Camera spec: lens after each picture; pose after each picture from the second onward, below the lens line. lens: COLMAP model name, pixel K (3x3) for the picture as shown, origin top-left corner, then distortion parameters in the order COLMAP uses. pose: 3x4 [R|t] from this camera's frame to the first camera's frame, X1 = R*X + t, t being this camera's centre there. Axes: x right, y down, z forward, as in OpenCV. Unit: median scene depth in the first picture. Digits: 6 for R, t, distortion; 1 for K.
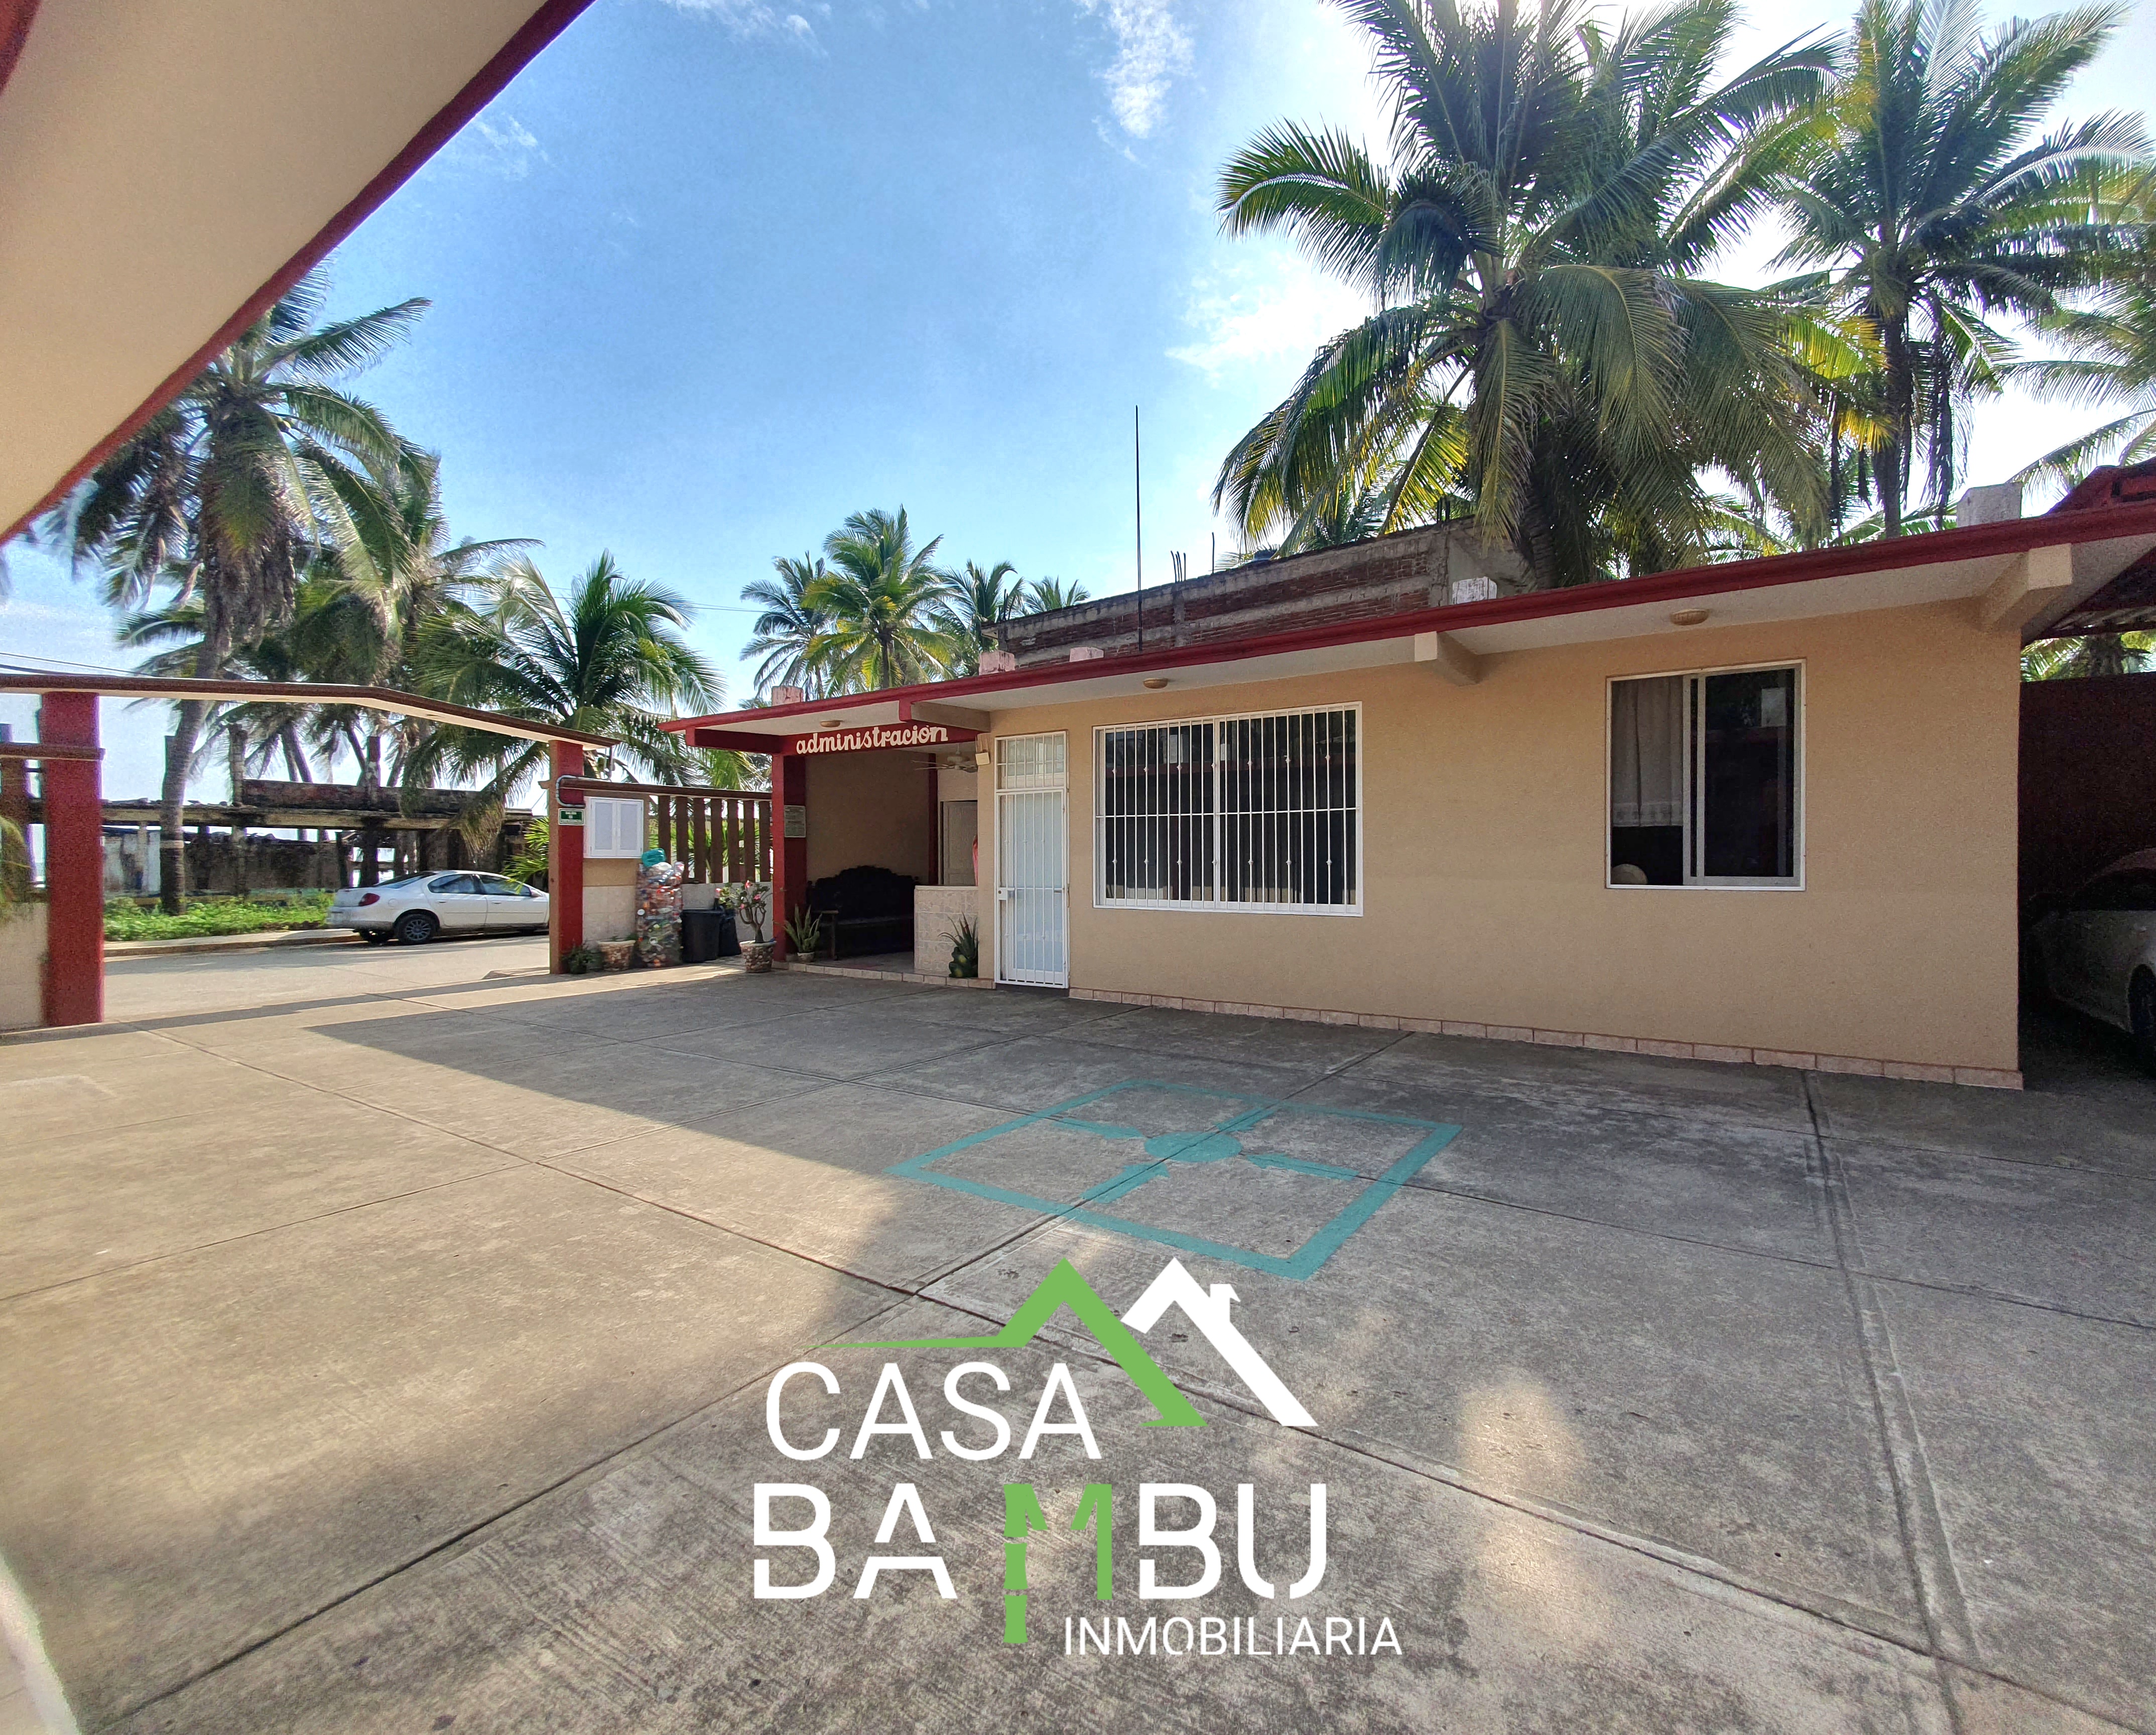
lens RADIAL K [[912.2, 0, 1155.7], [0, 912.2, 863.6], [0, 0, 1]] dist [0.018029, -0.005537]
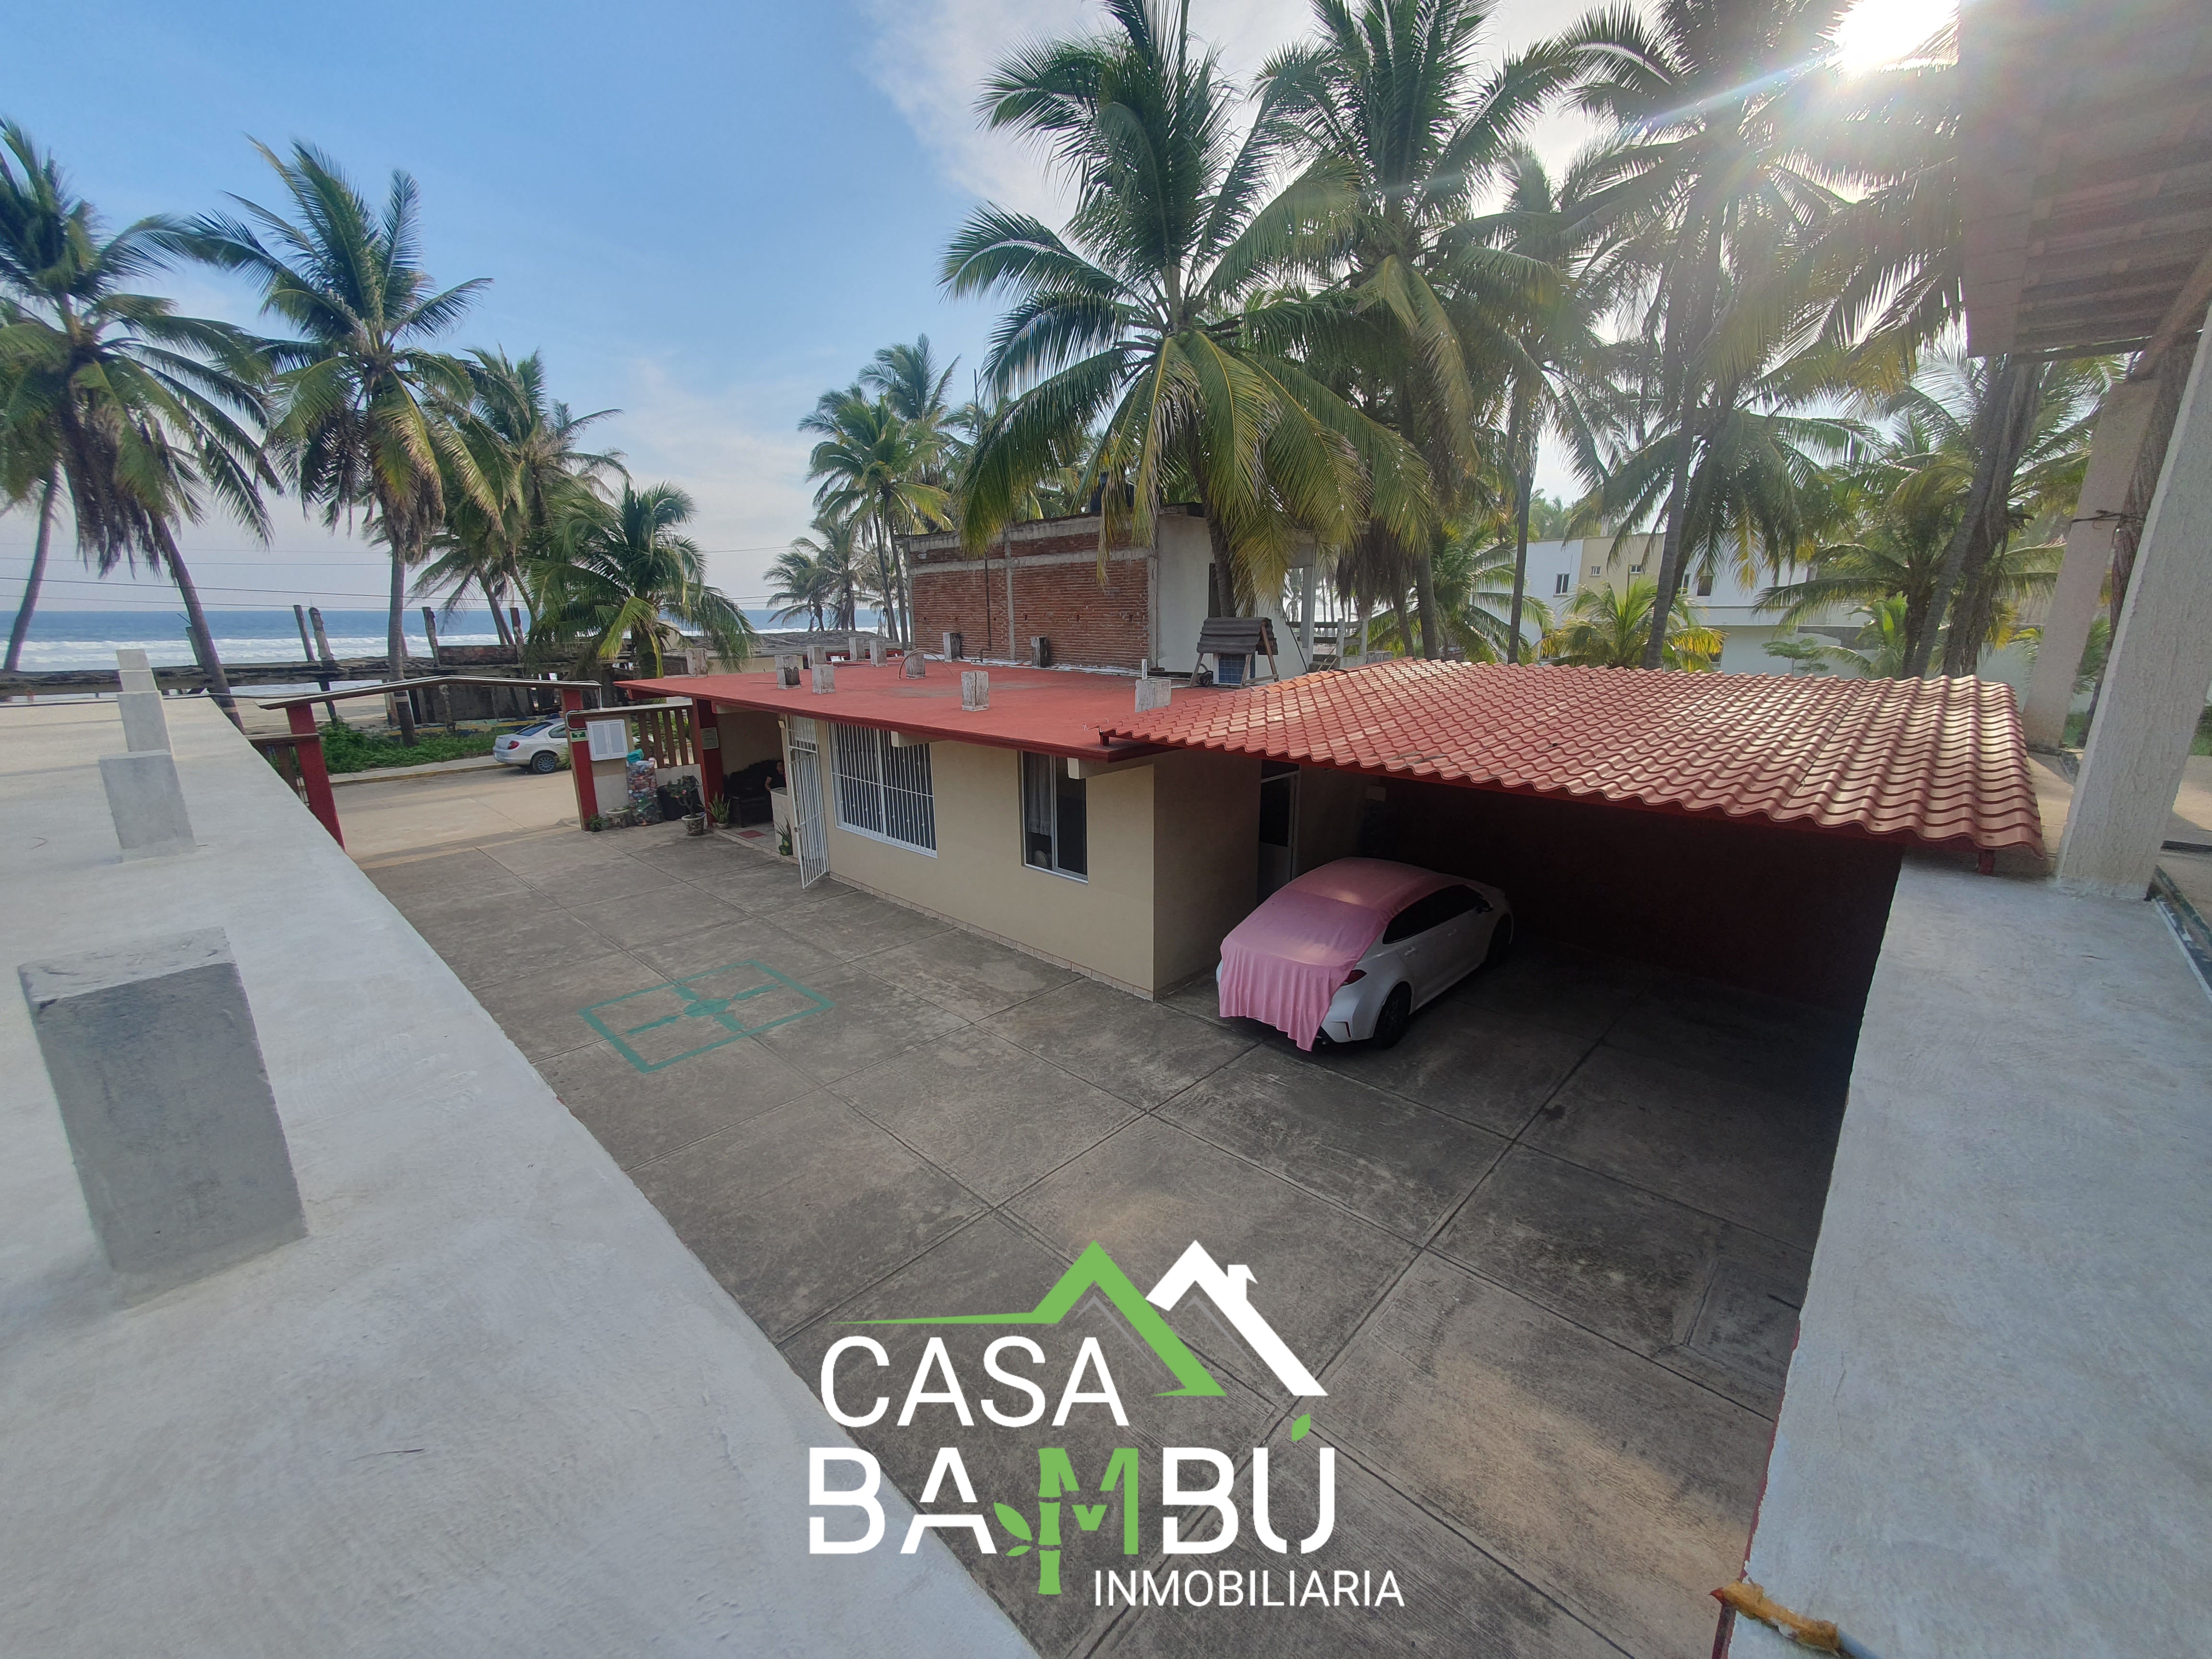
lens RADIAL K [[872.9, 0, 1106.0], [0, 872.9, 829.5], [0, 0, 1]] dist [0.015782, 0.000041]
pose [[0.980897, 0.046558, -0.188876, 0.551639], [0.000785, 0.969982, 0.243177, -0.257644], [0.194528, -0.238680, 0.951415, -0.314697]]
